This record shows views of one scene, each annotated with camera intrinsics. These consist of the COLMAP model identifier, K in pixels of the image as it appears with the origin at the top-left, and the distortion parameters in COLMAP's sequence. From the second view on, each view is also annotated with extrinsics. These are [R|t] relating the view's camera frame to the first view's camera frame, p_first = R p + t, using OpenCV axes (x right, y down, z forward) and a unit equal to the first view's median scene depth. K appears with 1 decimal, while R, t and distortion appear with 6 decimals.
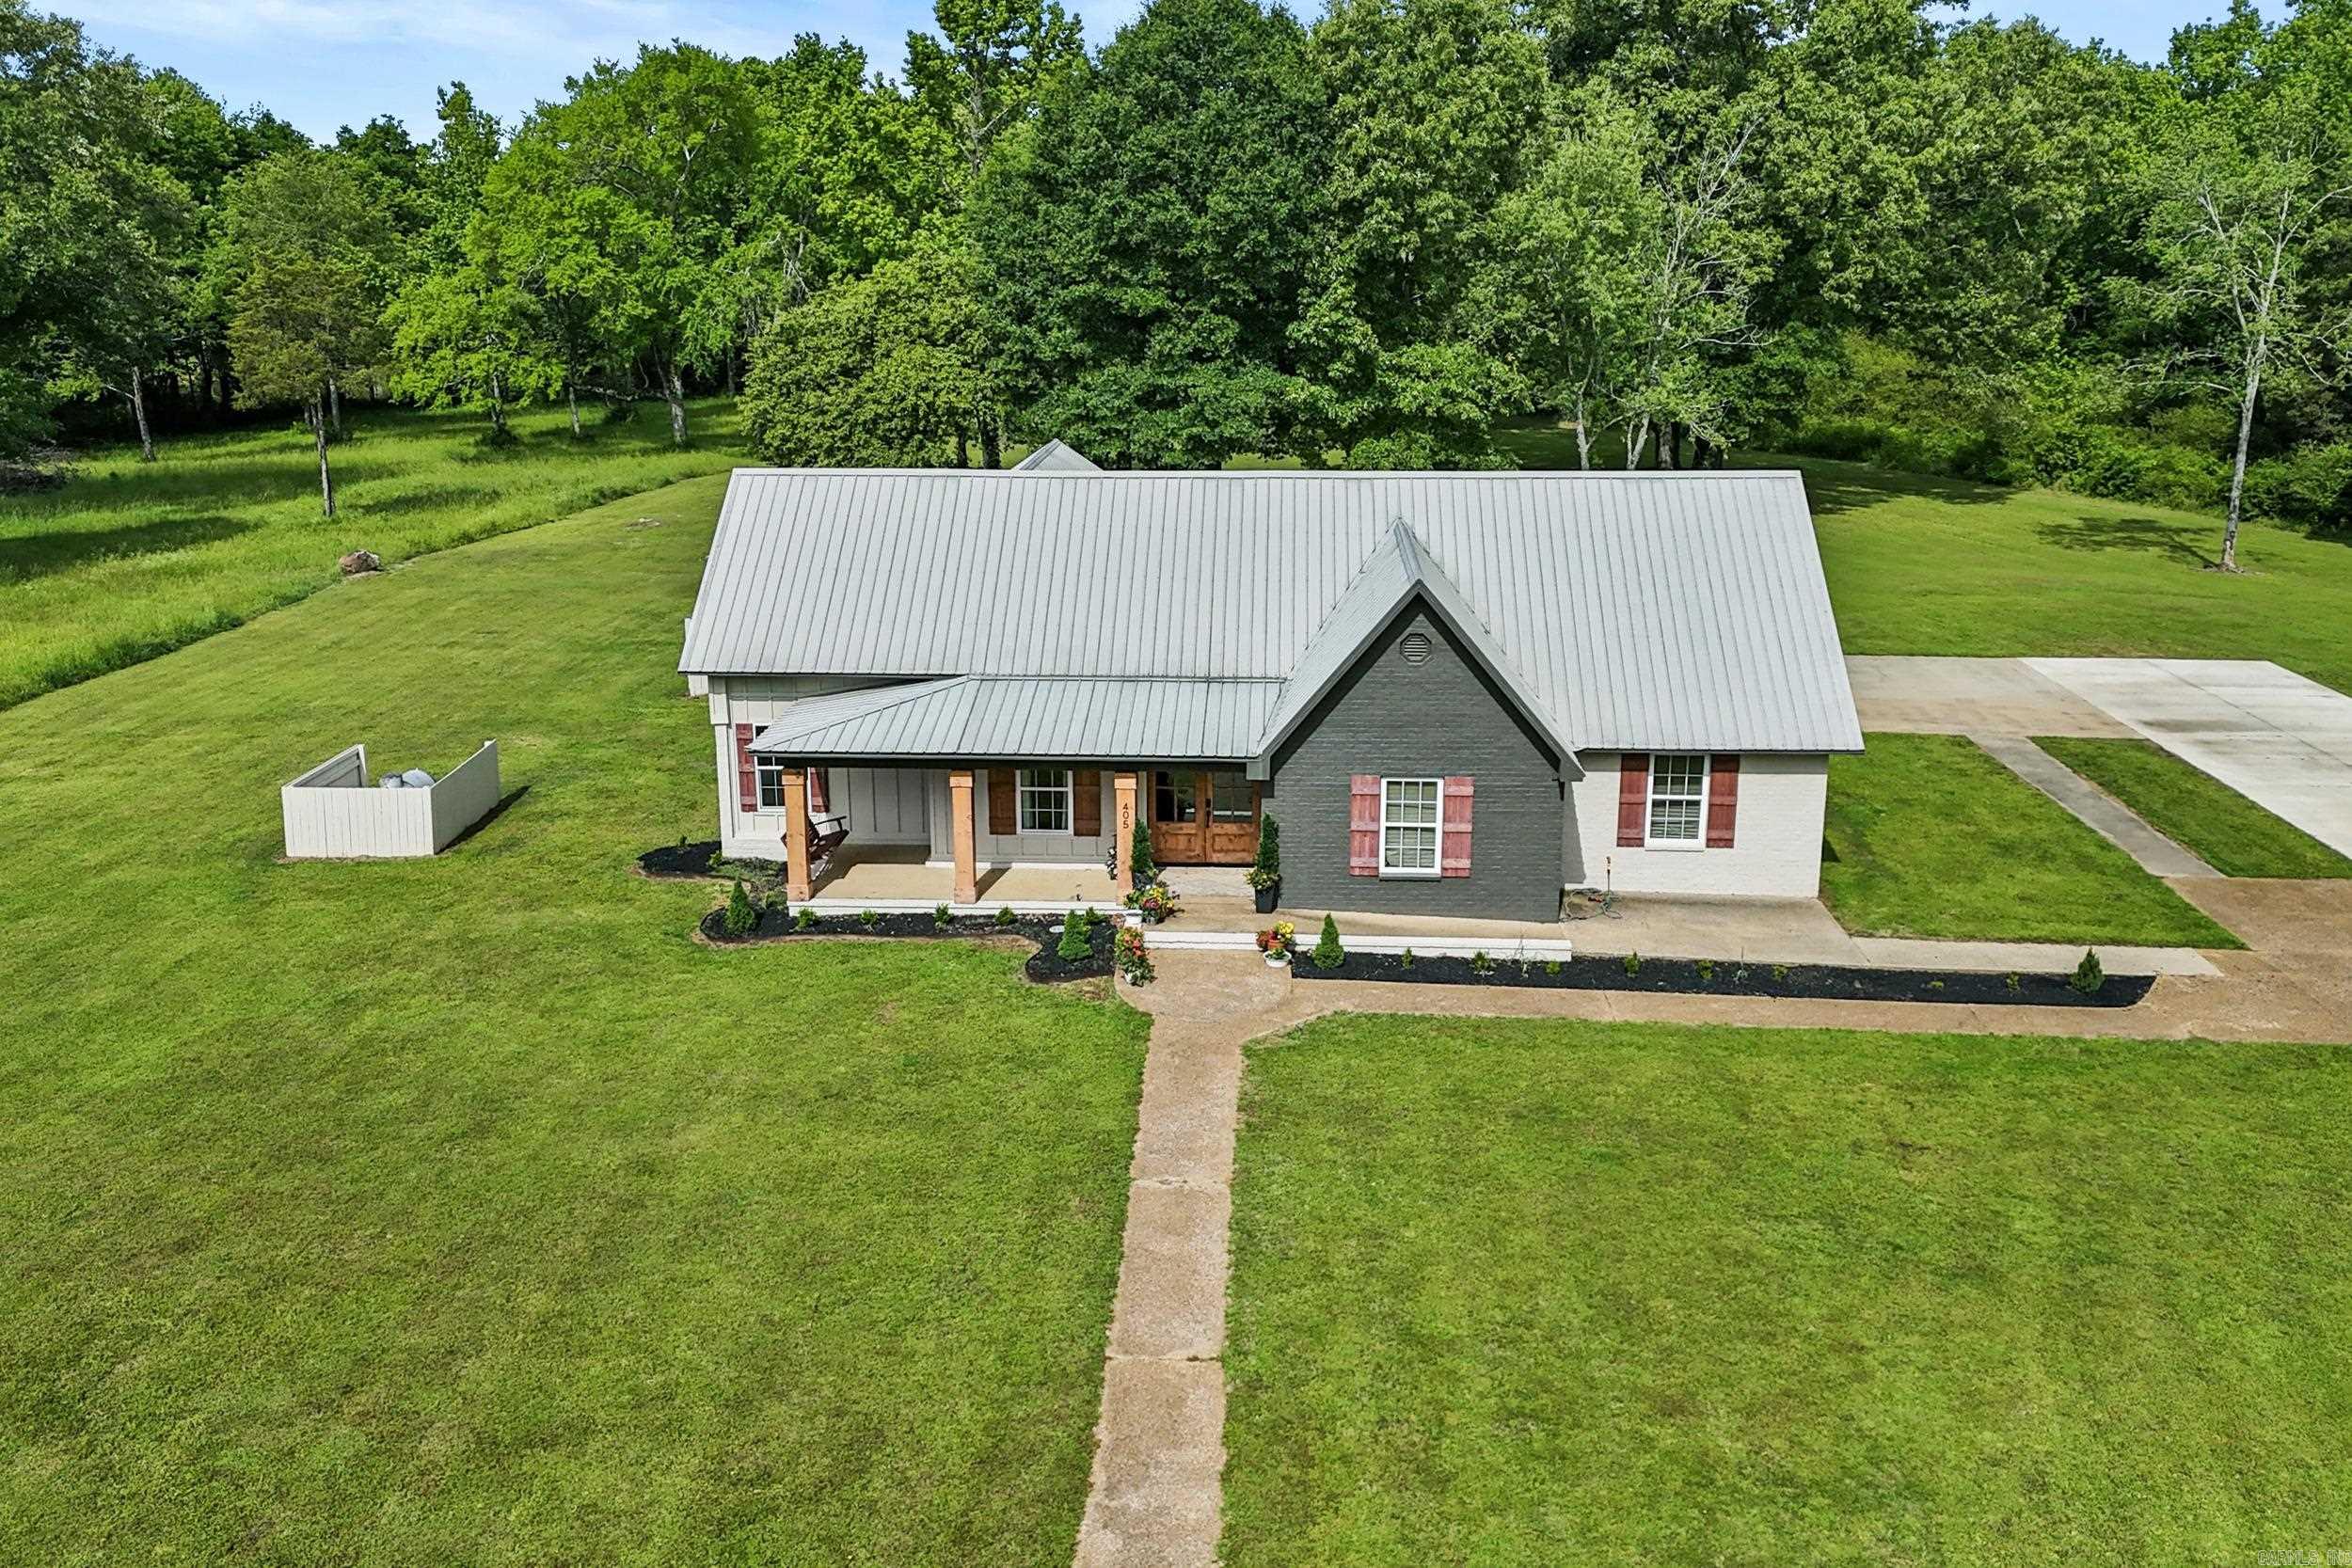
lens RADIAL K [[2110.6, 0, 1144.6], [0, 2110.6, 779.7], [0, 0, 1]] dist [0.088025, -0.122312]
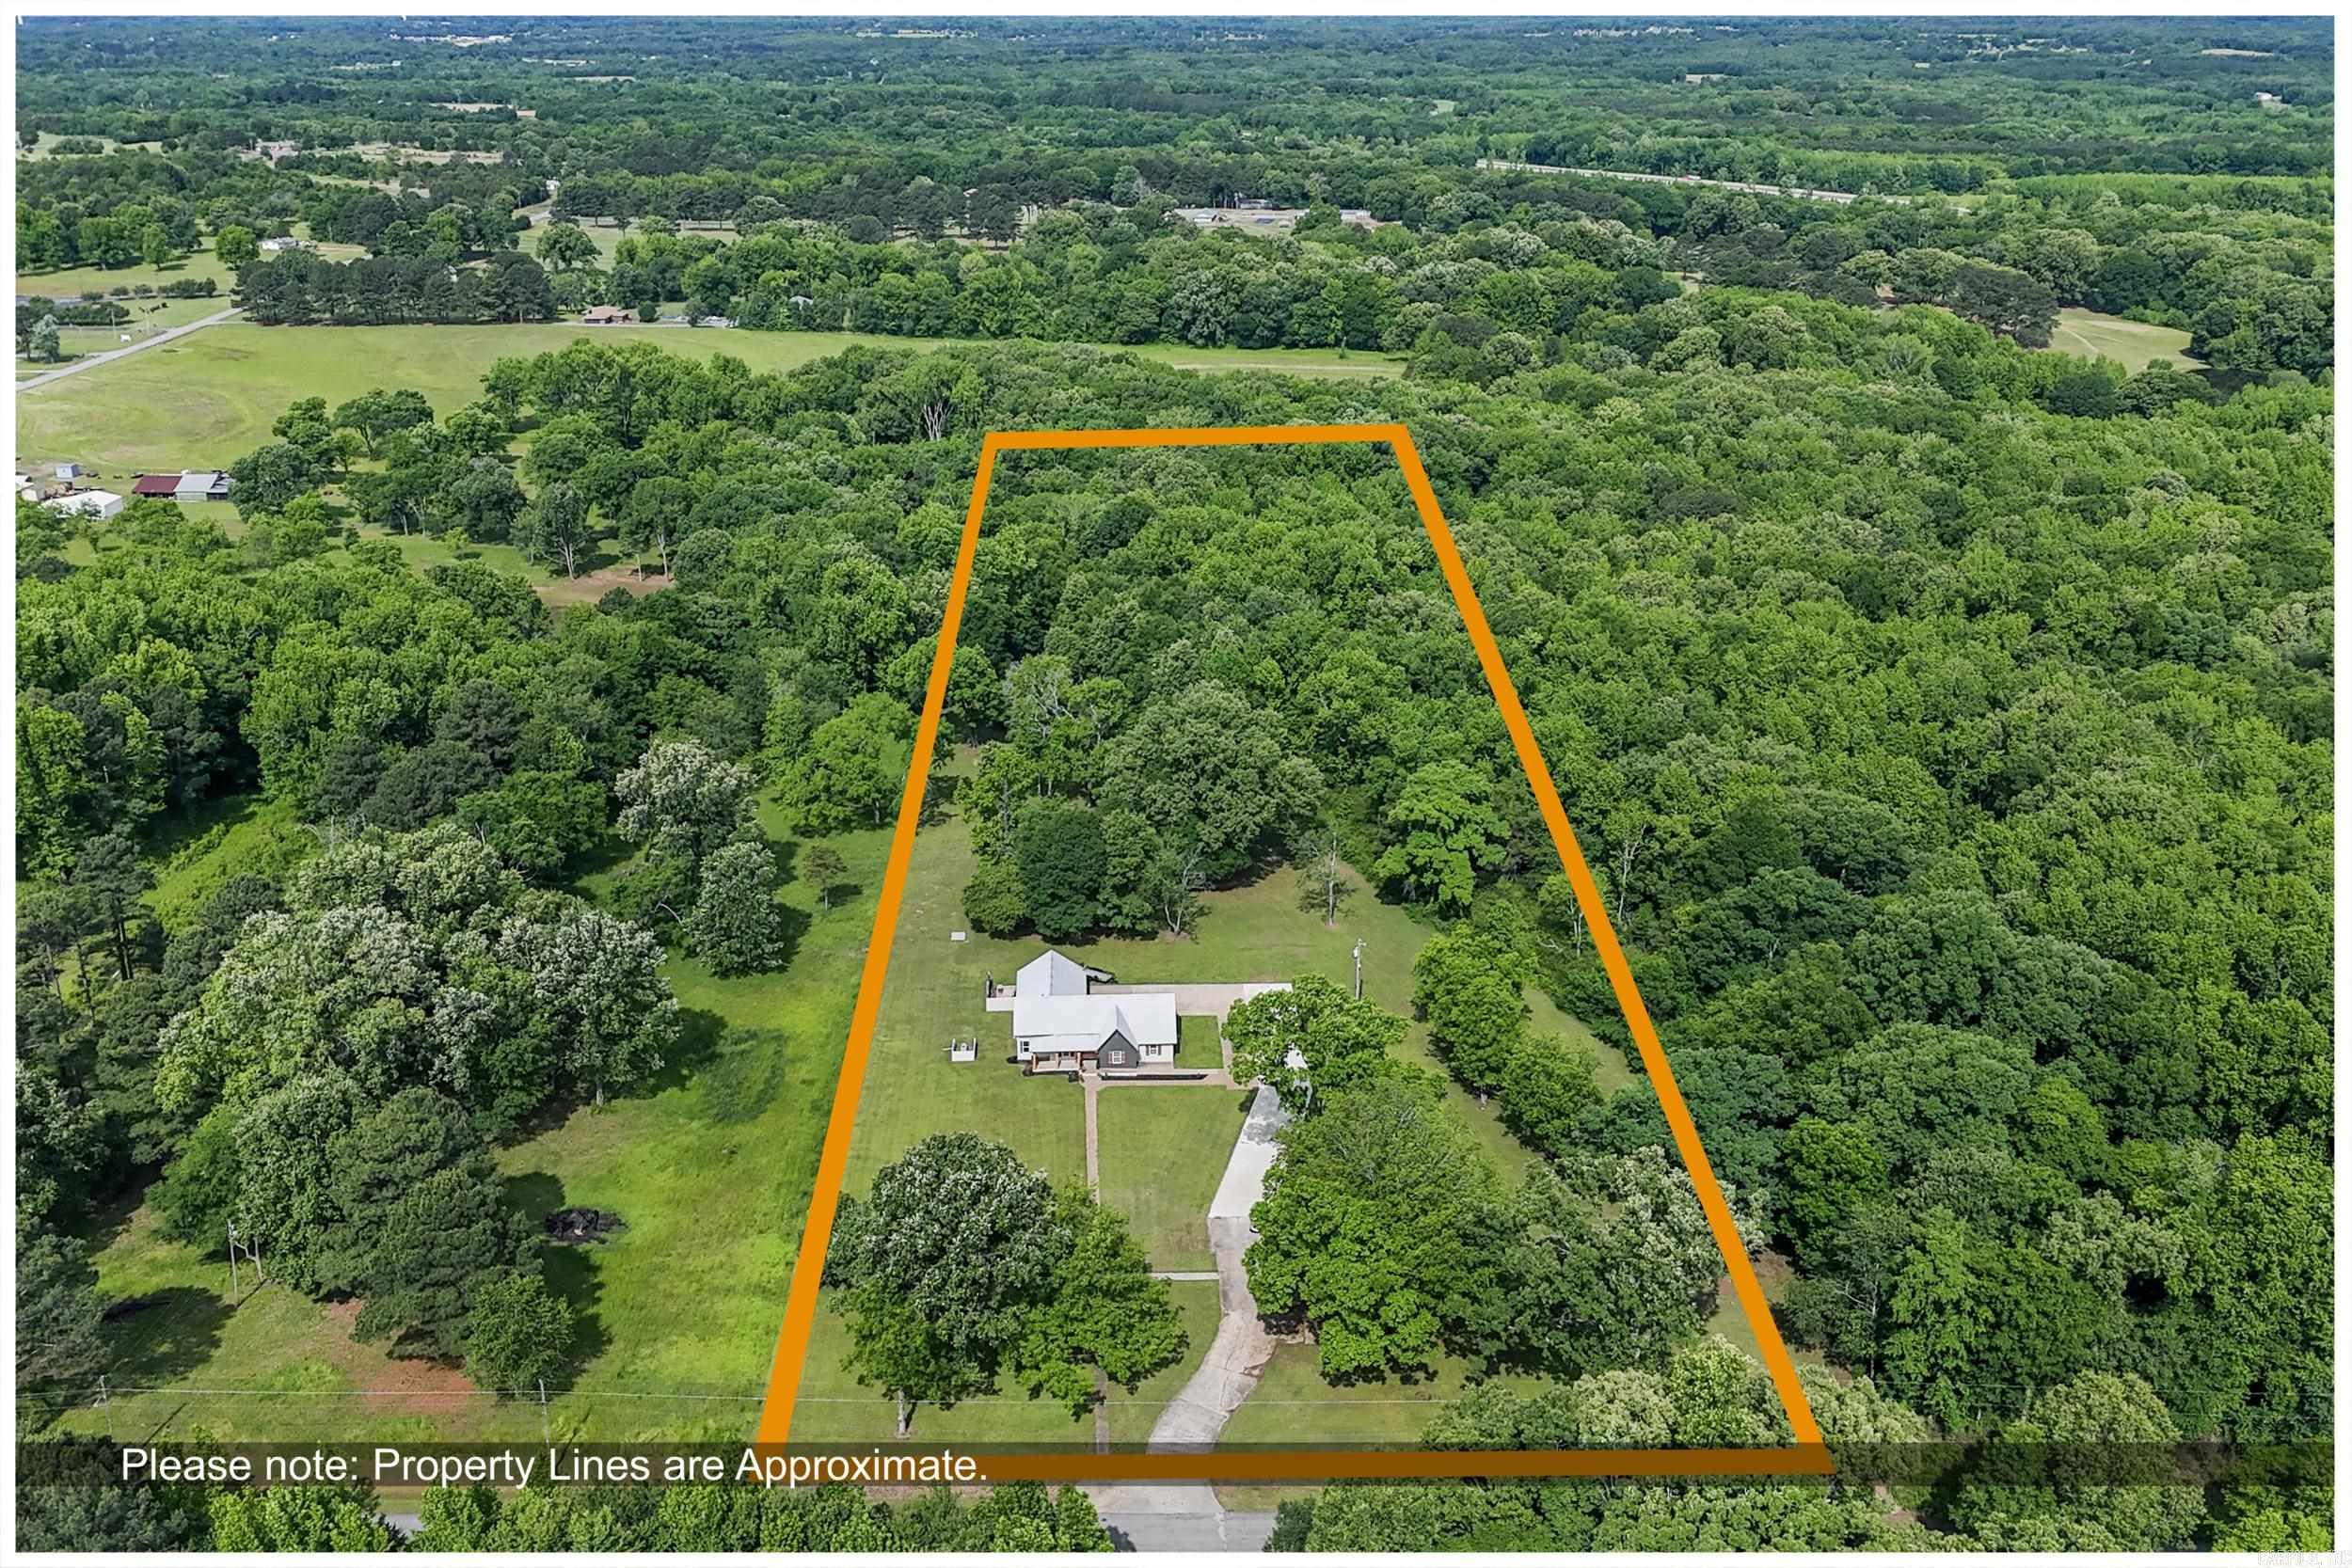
lens RADIAL K [[2110.6, 0, 1172.6], [0, 2110.6, 784.5], [0, 0, 1]] dist [0.088025, -0.122312]
pose [[0.994227, -0.033699, 0.101871, -0.401466], [0.024023, 0.995210, 0.094766, -1.614446], [-0.104576, -0.091772, 0.990274, -6.240636]]
